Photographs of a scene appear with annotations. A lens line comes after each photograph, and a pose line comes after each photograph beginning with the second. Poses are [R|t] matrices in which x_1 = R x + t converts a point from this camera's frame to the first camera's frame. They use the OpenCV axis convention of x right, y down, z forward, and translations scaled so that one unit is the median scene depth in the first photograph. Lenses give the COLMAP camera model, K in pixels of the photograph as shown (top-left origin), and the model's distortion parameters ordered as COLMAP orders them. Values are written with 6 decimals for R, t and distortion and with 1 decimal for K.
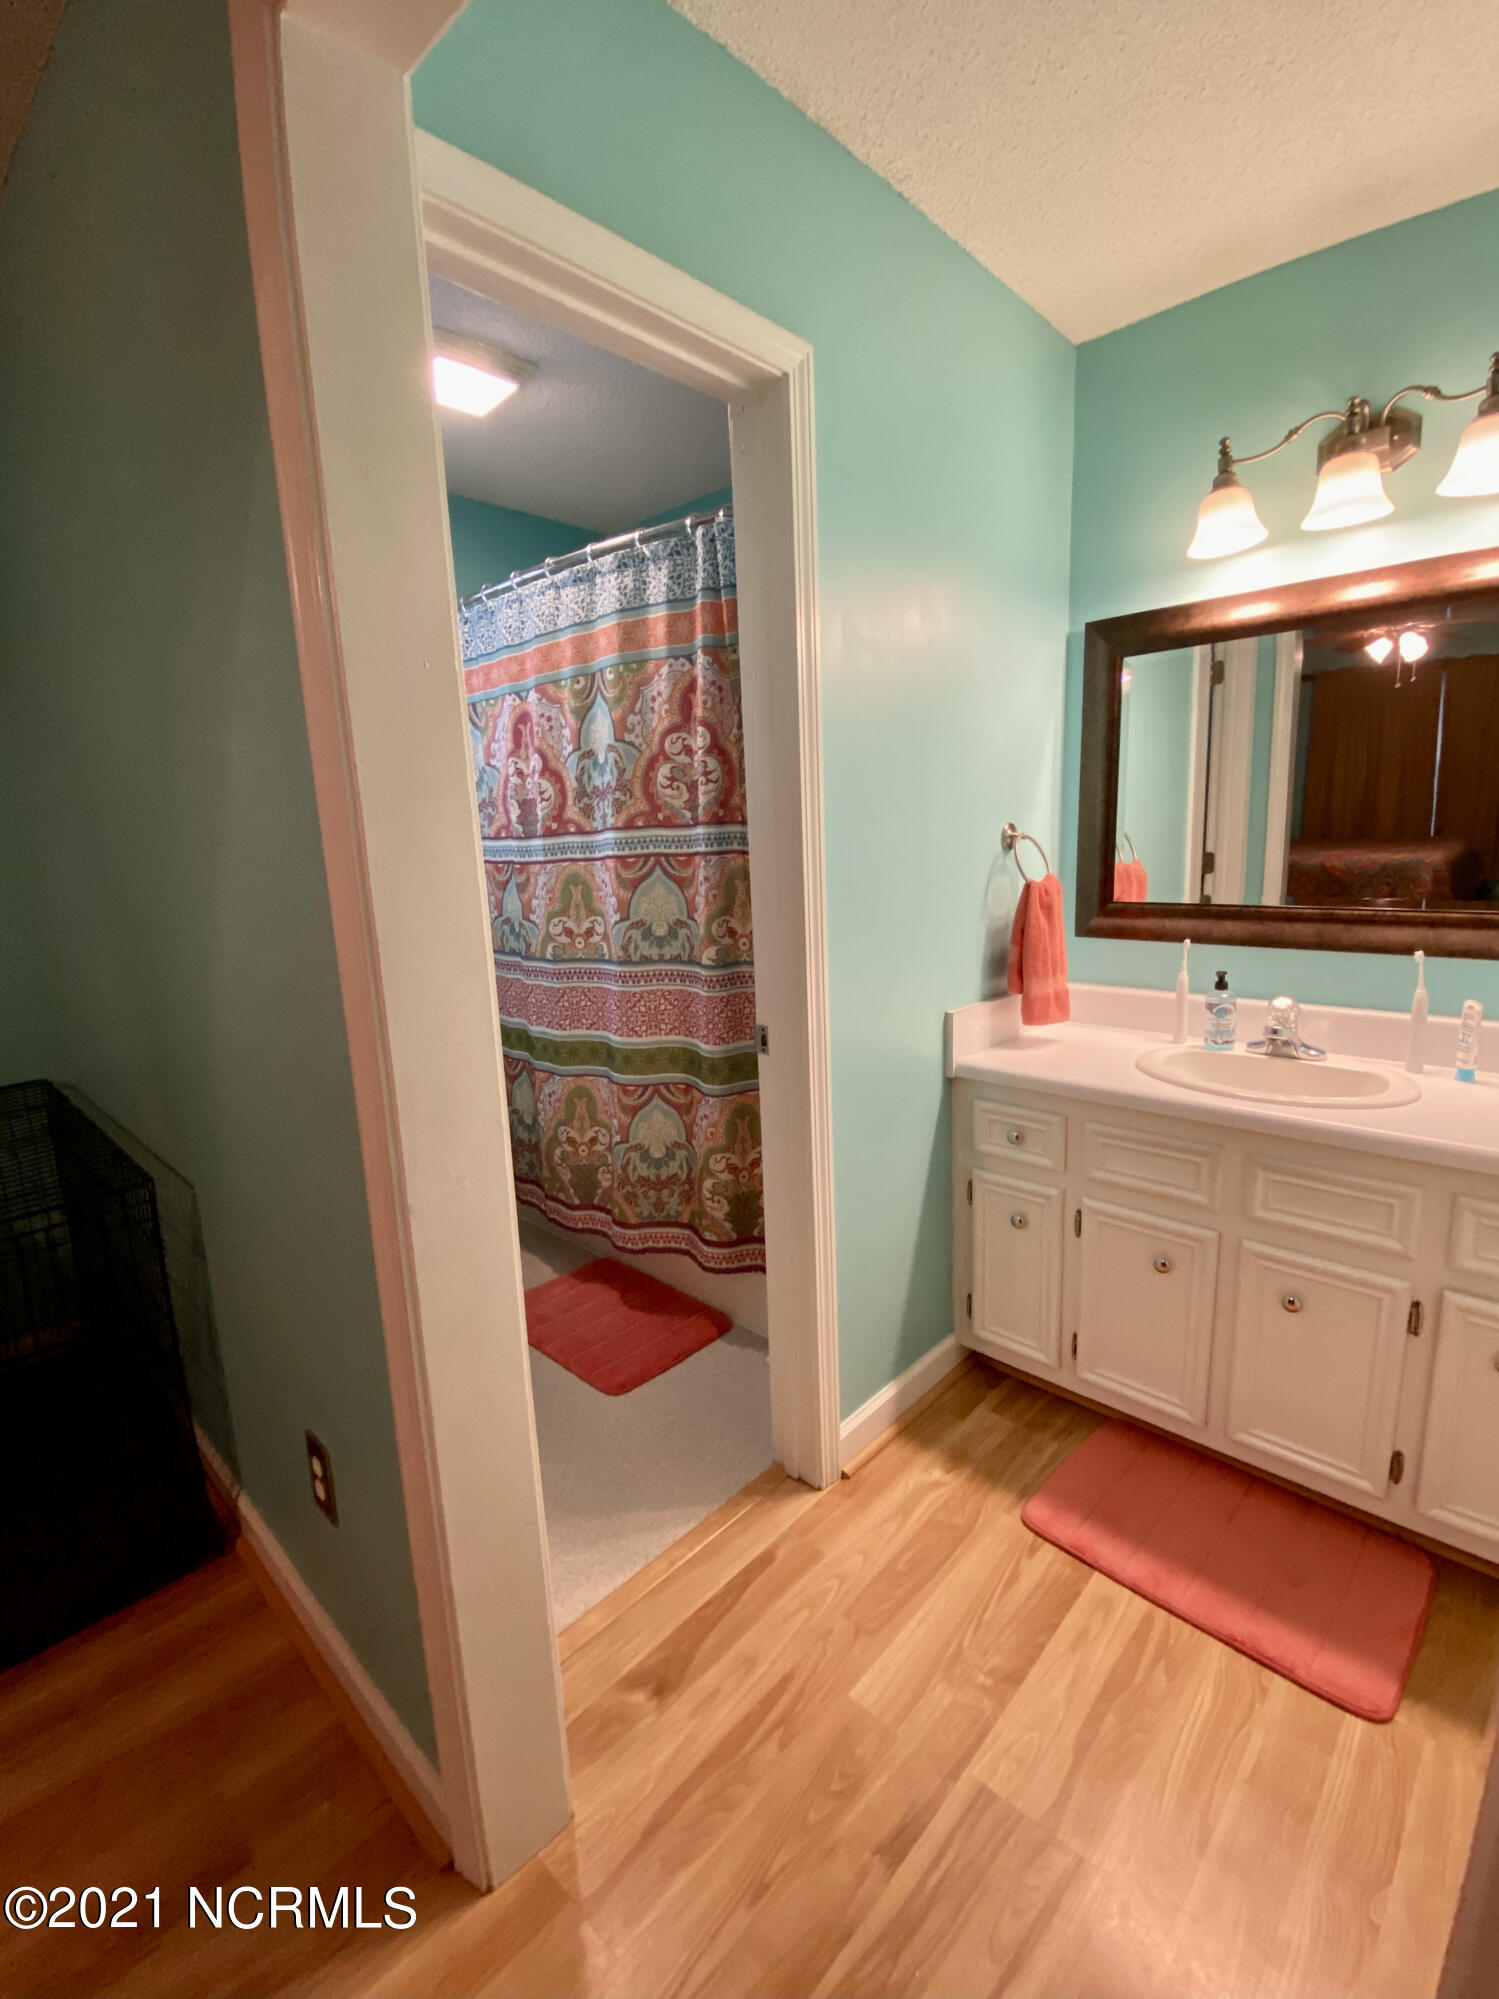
lens RADIAL K [[837.1, 0, 749.5], [0, 837.1, 999.5], [0, 0, 1]] dist [0.017744, -0.017764]
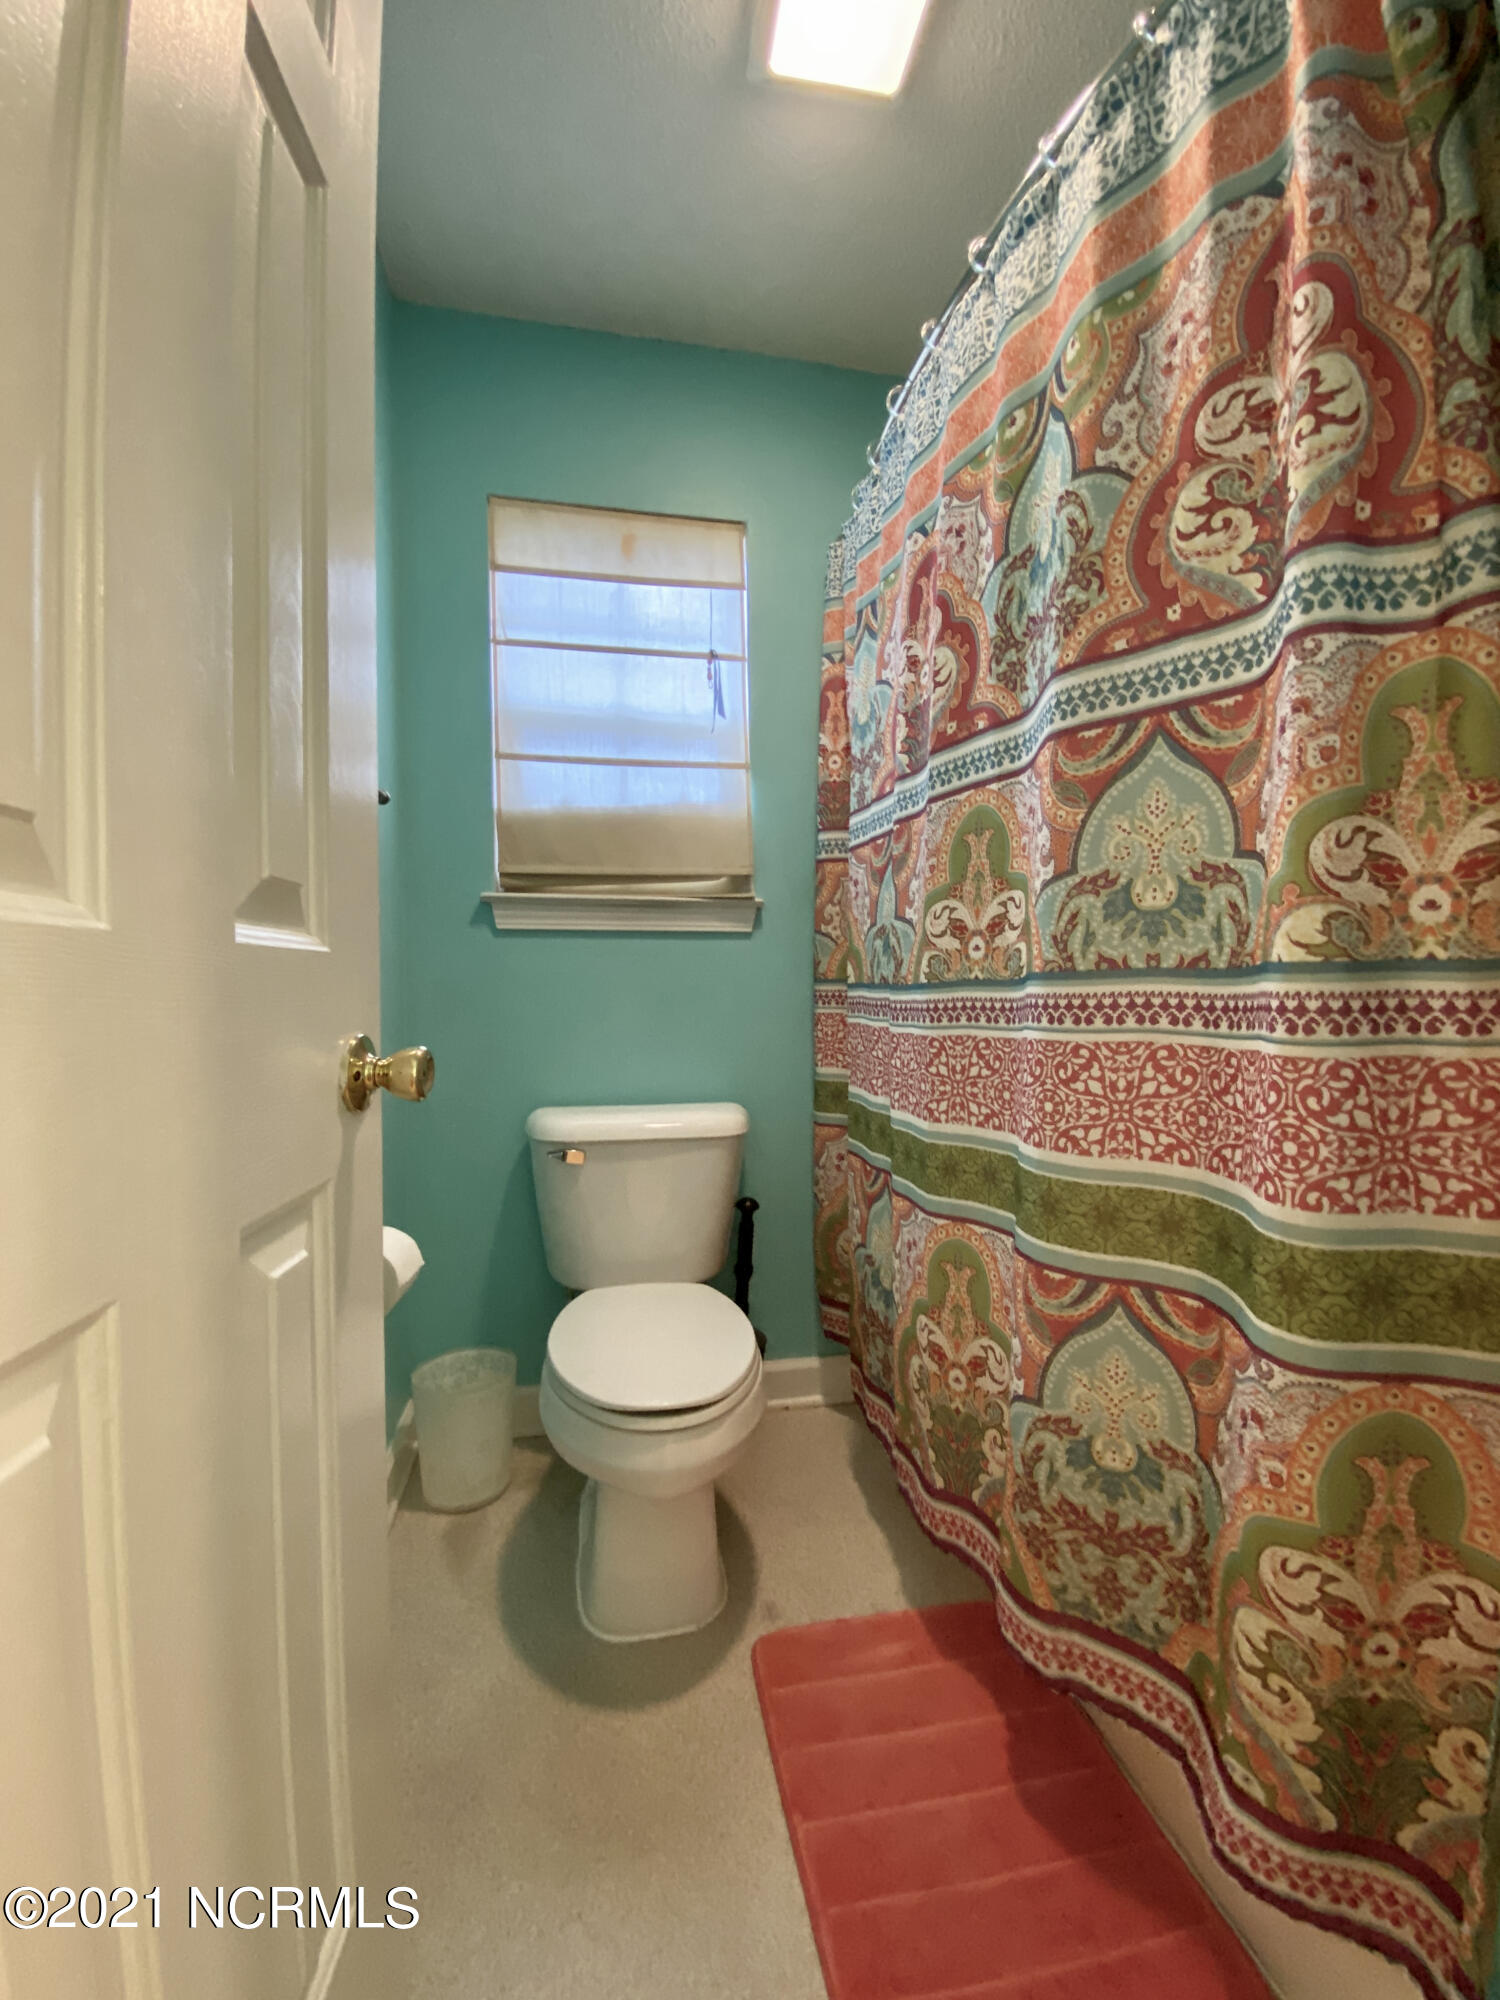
lens RADIAL K [[802.7, 0, 739.6], [0, 802.7, 1008.8], [0, 0, 1]] dist [0.020395, -0.019187]
pose [[0.792631, 0.039221, -0.608439, -0.025974], [-0.146938, 0.980803, -0.128197, 0.050847], [0.591731, 0.191016, 0.783178, 0.582085]]
